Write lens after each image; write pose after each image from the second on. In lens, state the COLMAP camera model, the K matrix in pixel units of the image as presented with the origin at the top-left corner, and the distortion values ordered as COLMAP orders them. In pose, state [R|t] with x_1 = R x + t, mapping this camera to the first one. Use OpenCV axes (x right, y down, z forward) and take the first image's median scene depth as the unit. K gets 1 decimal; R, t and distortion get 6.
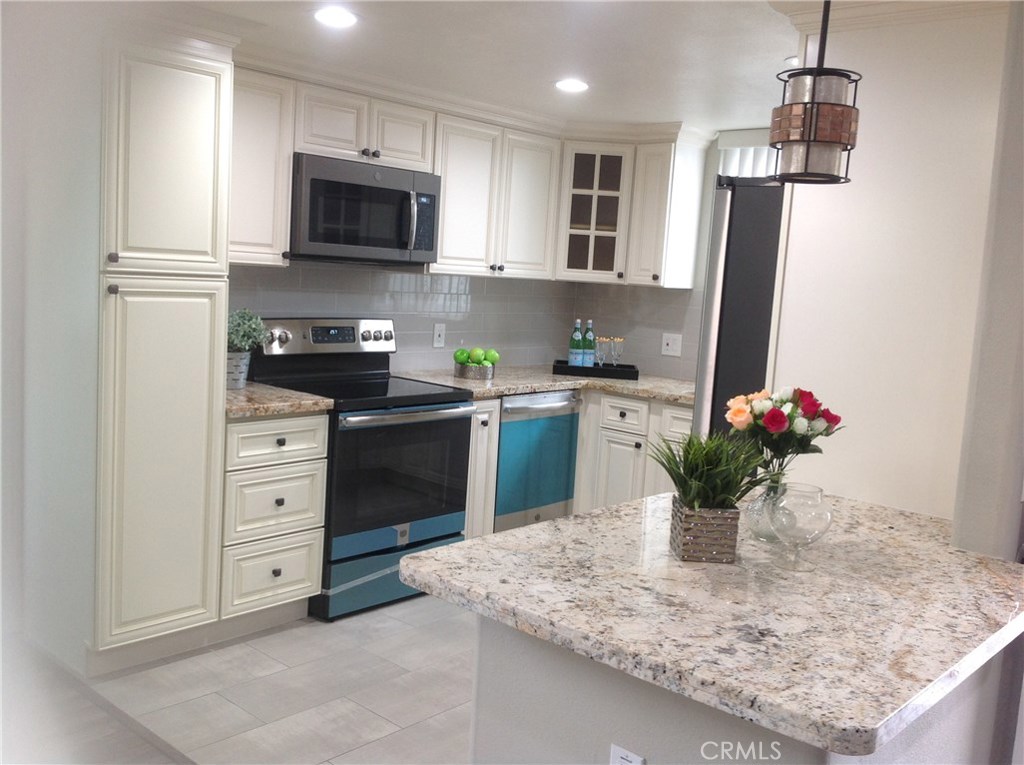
lens RADIAL K [[970.0, 0, 516.6], [0, 970.0, 375.4], [0, 0, 1]] dist [0.129884, -0.303479]
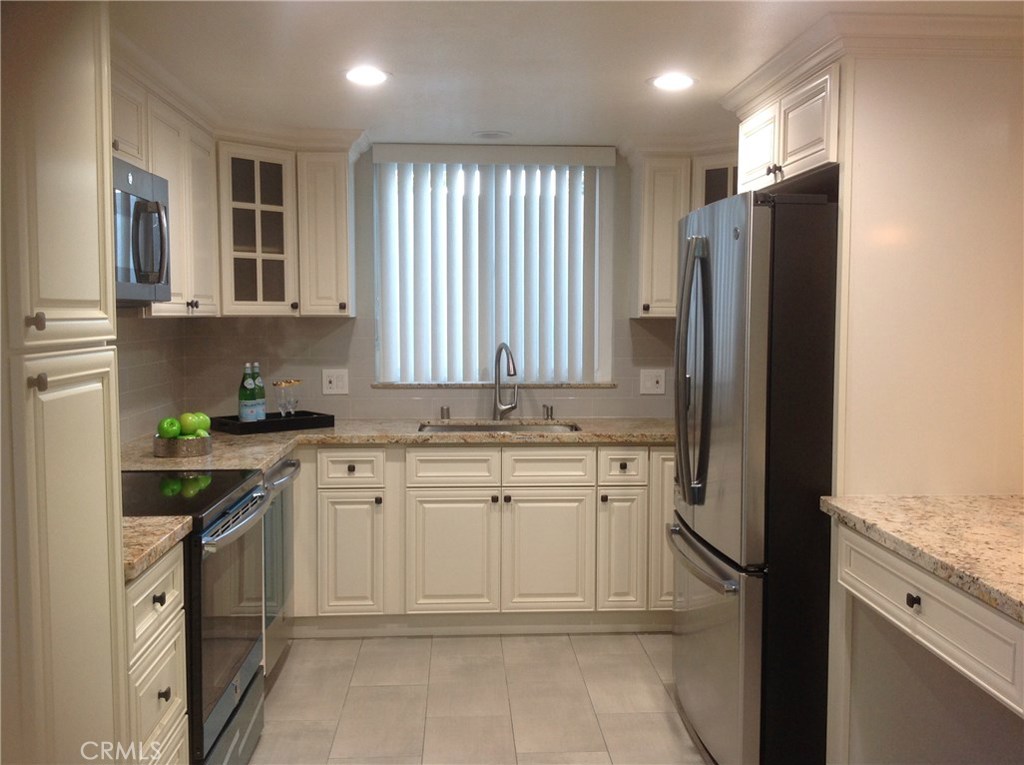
lens RADIAL K [[970.0, 0, 516.6], [0, 970.0, 375.4], [0, 0, 1]] dist [0.129884, -0.303479]
pose [[0.702557, -0.108001, 0.703384, -0.379890], [0.122833, 0.991985, 0.029625, -0.047878], [-0.700946, 0.065586, 0.710192, 0.290517]]
